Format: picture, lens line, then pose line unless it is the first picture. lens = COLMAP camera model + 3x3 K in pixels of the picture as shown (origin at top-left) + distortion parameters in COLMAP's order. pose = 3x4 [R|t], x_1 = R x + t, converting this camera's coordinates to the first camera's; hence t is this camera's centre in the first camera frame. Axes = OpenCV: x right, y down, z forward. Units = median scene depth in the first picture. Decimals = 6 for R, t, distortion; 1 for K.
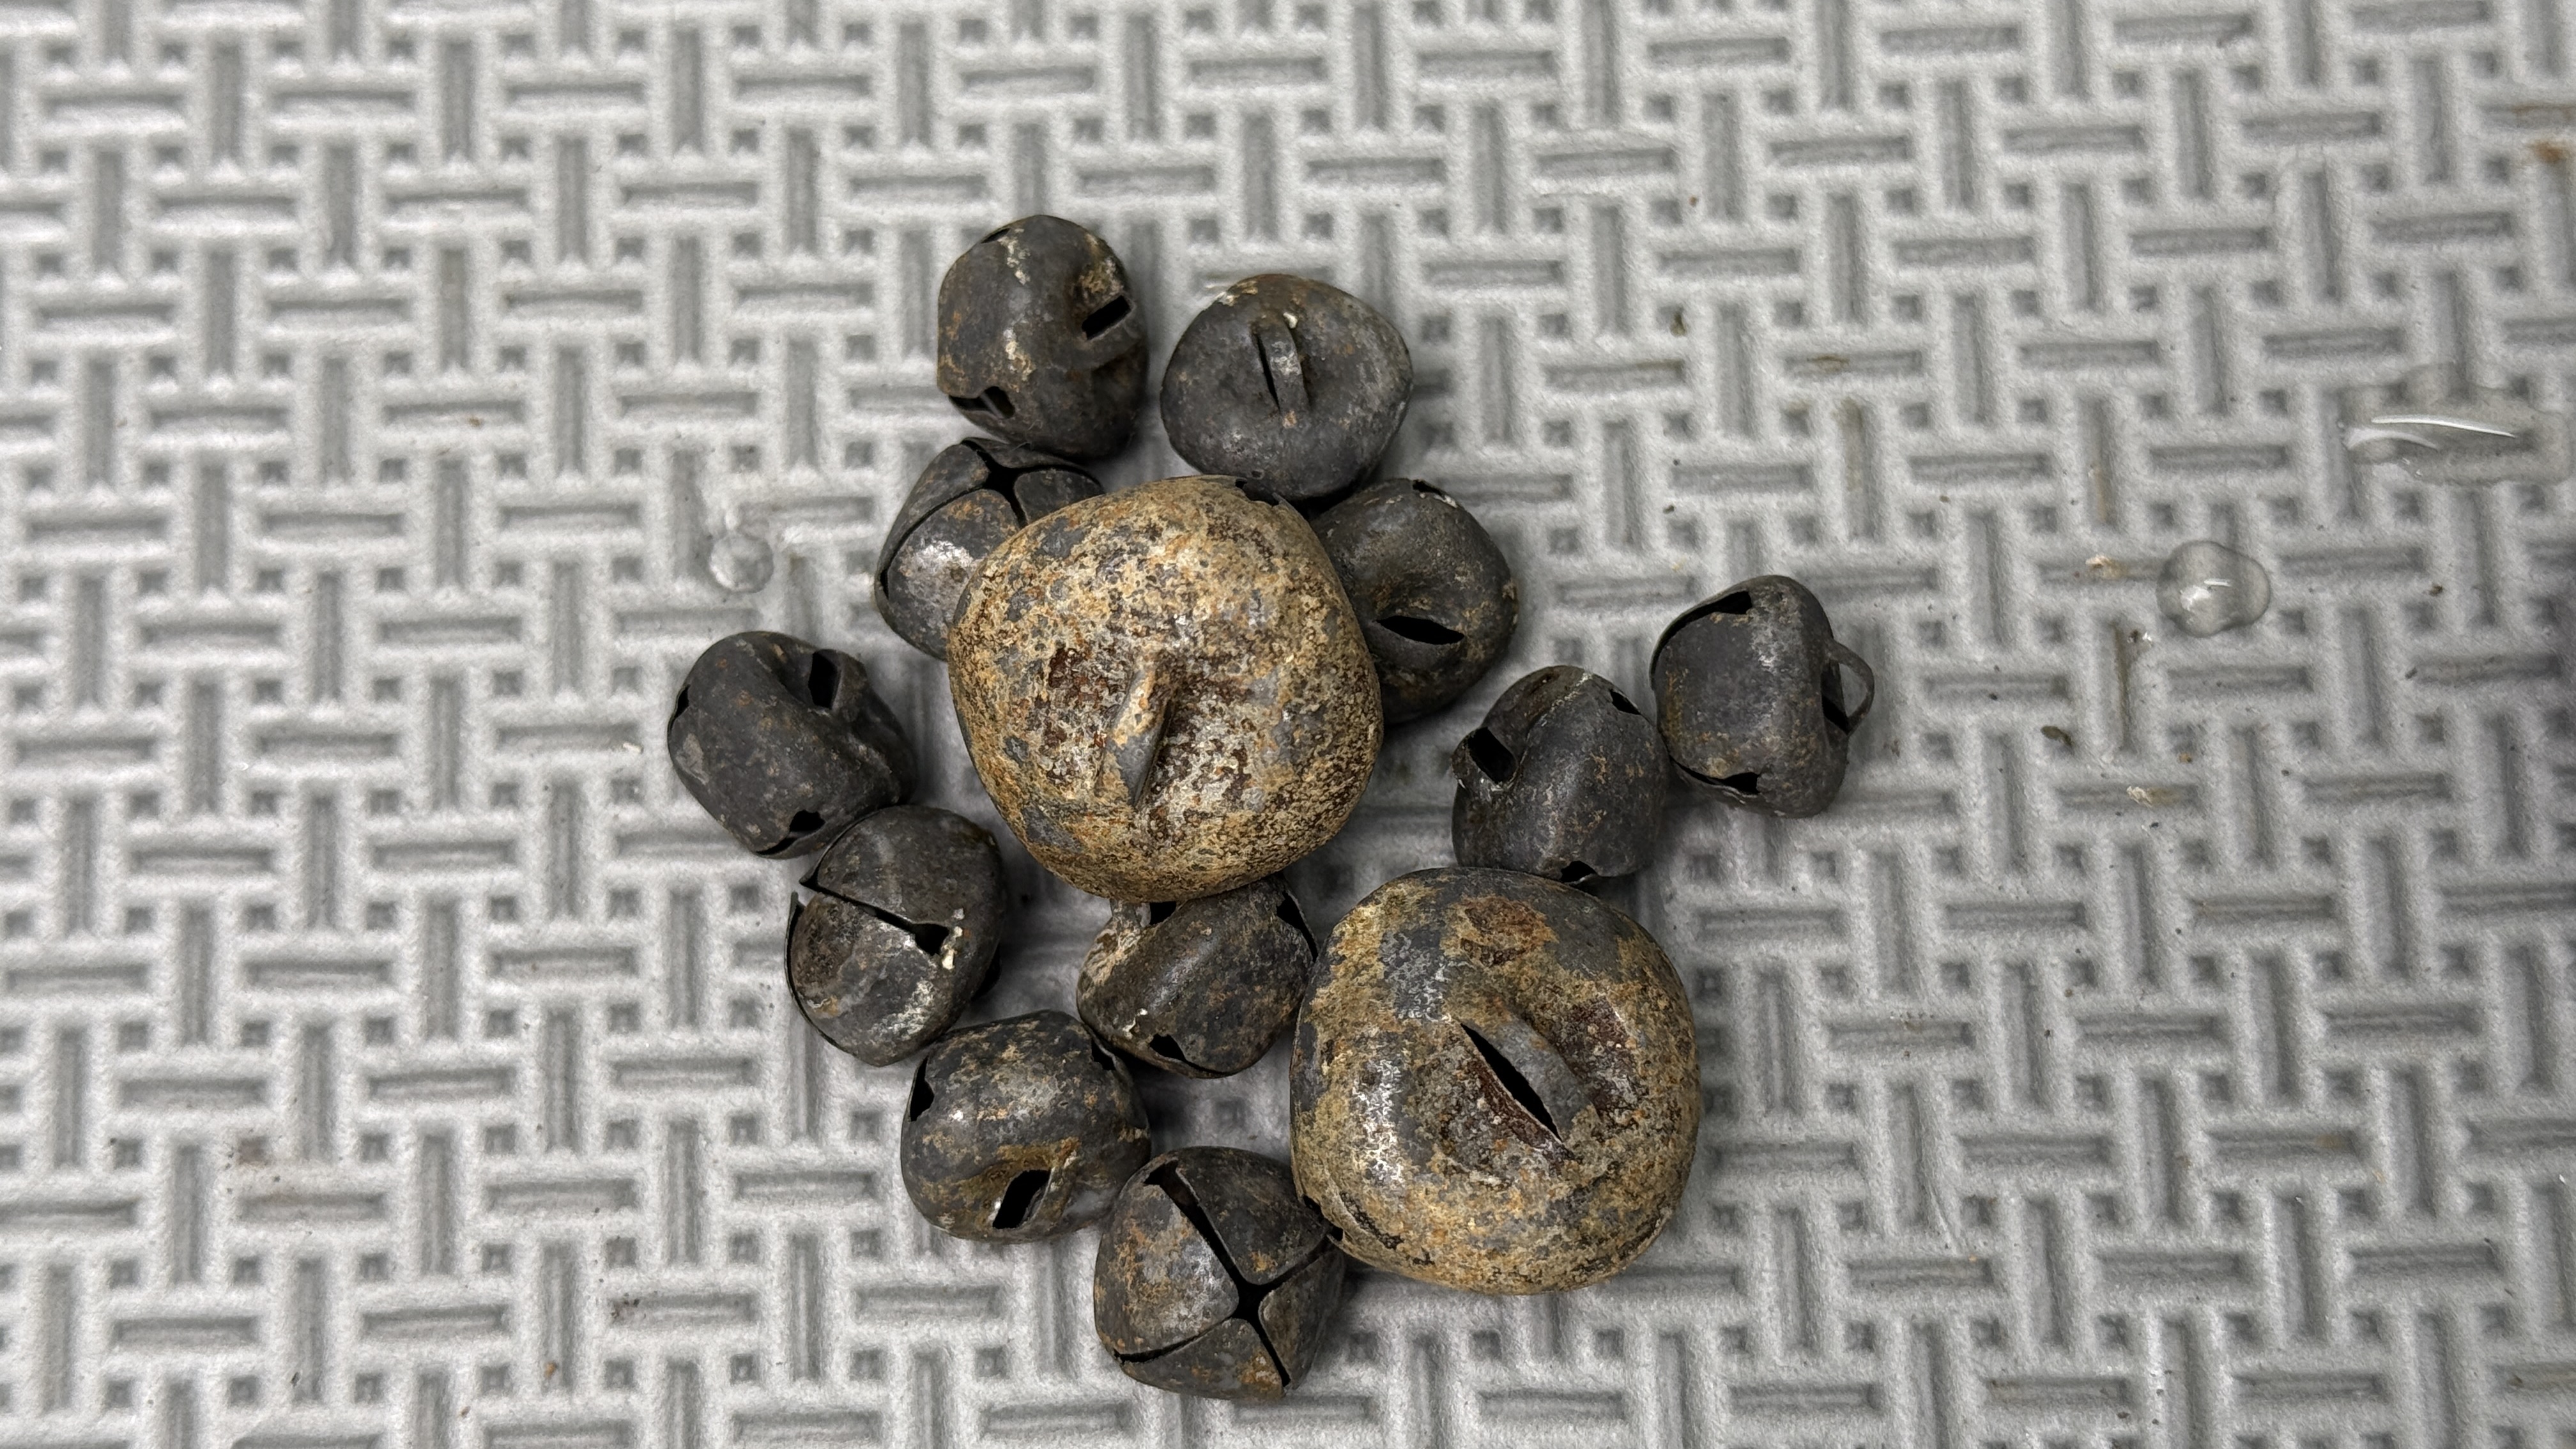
lens RADIAL K [[3718.8, 0, 1271.3], [0, 3718.8, 718.9], [0, 0, 1]] dist [0.151137, -0.219301]
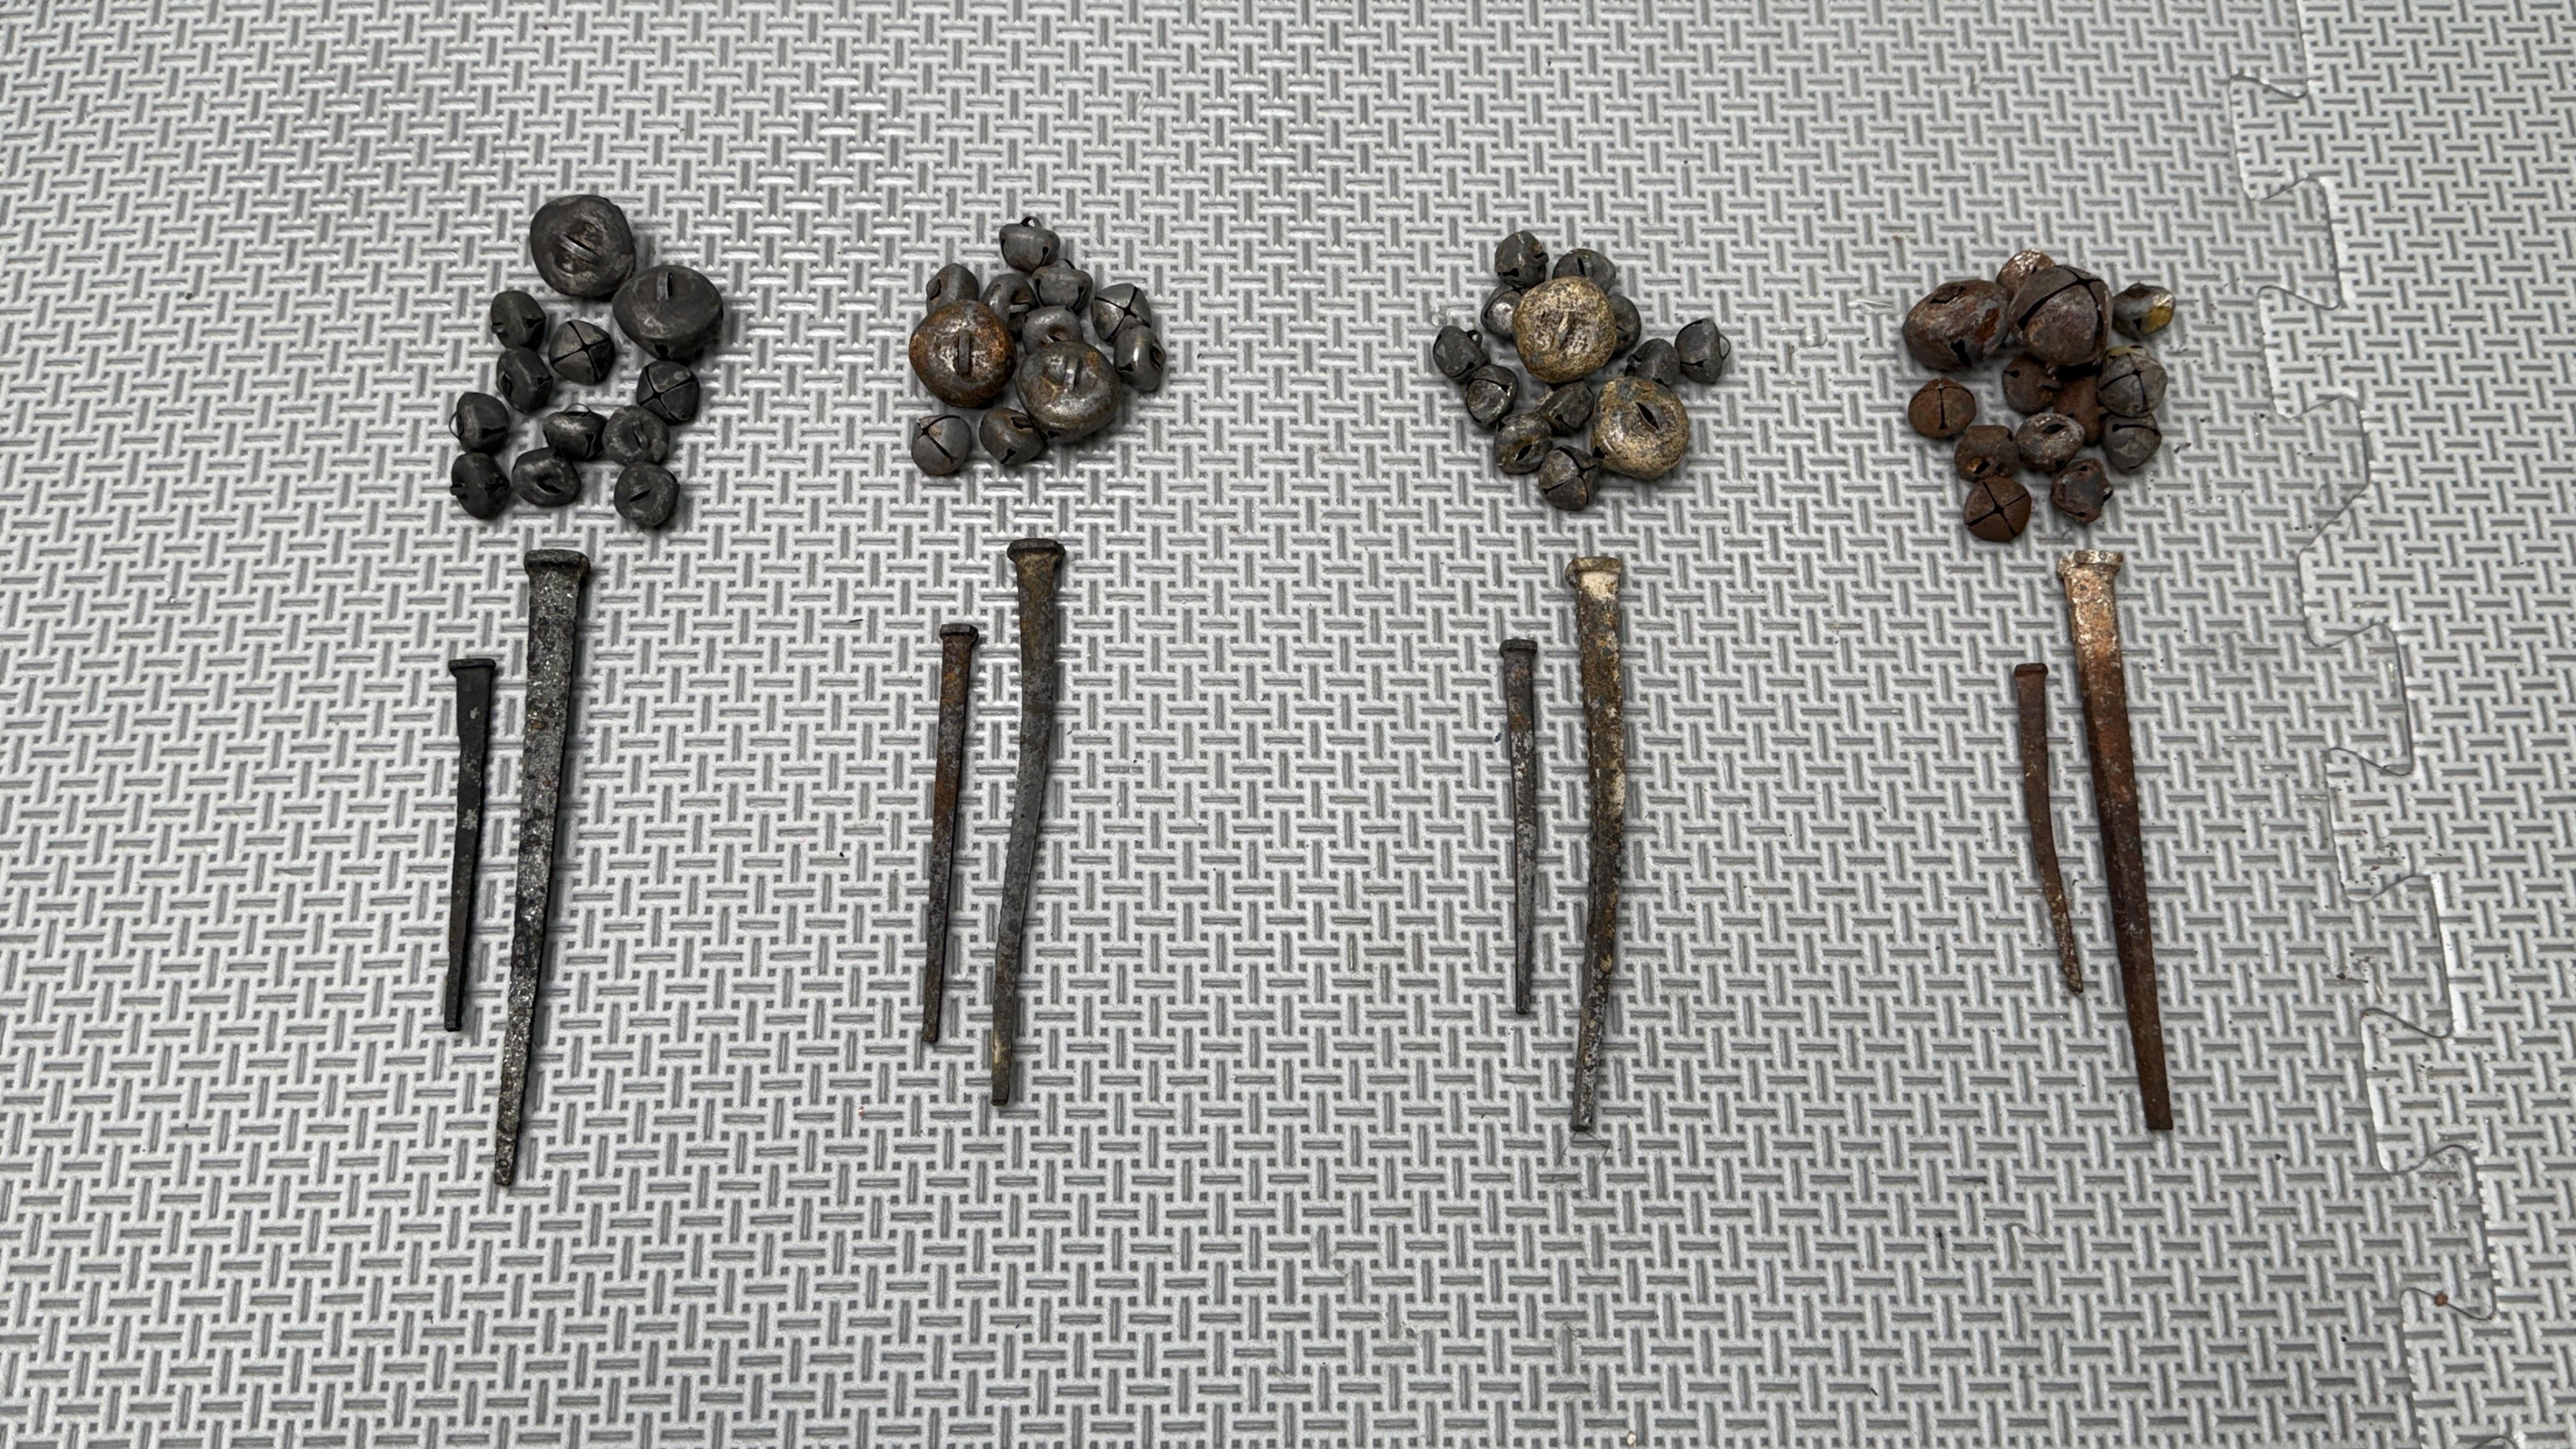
lens RADIAL K [[2328.8, 0, 1295.5], [0, 2328.8, 734.7], [0, 0, 1]] dist [0.186885, -0.484339]
pose [[0.998704, 0.036937, 0.035008, -0.368126], [-0.032459, 0.992143, -0.120823, 0.702933], [-0.039195, 0.119530, 0.992057, -1.407775]]
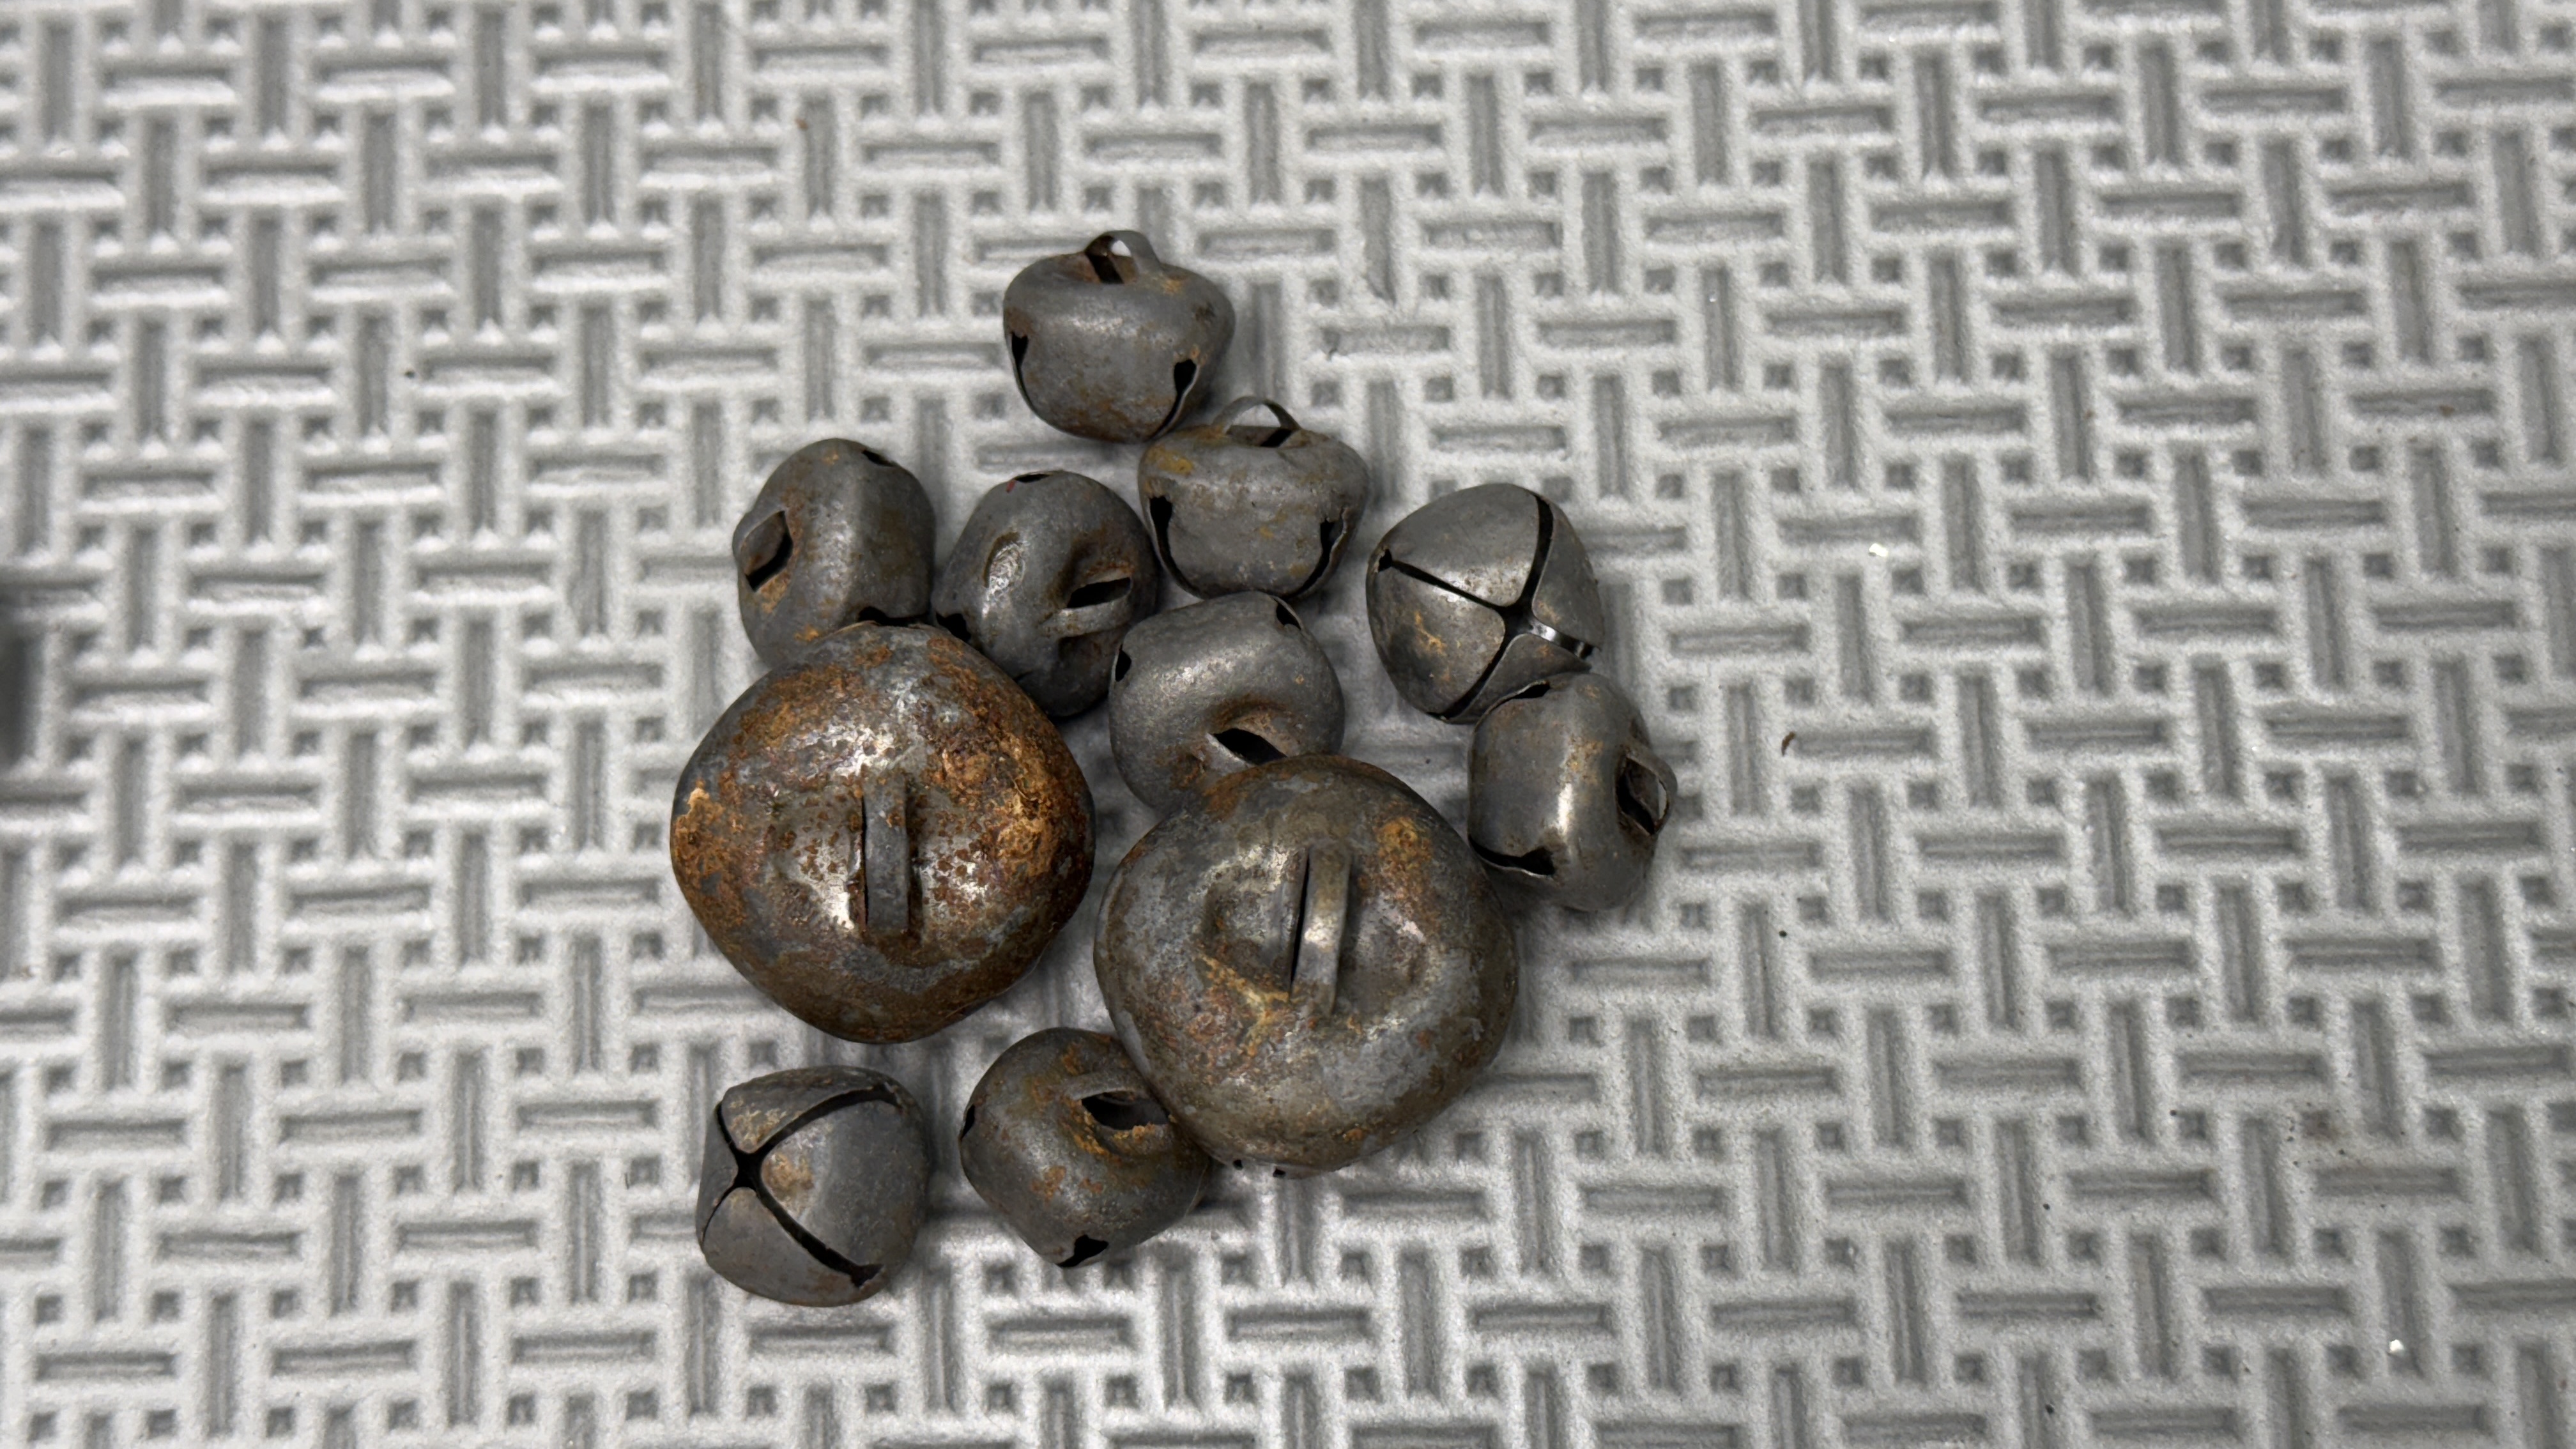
lens RADIAL K [[3718.8, 0, 1271.3], [0, 3718.8, 718.9], [0, 0, 1]] dist [0.151137, -0.219301]
pose [[0.999960, 0.000293, -0.008936, -0.530312], [-0.000474, 0.999794, -0.020307, 0.024574], [0.008928, 0.020310, 0.999754, -0.019288]]
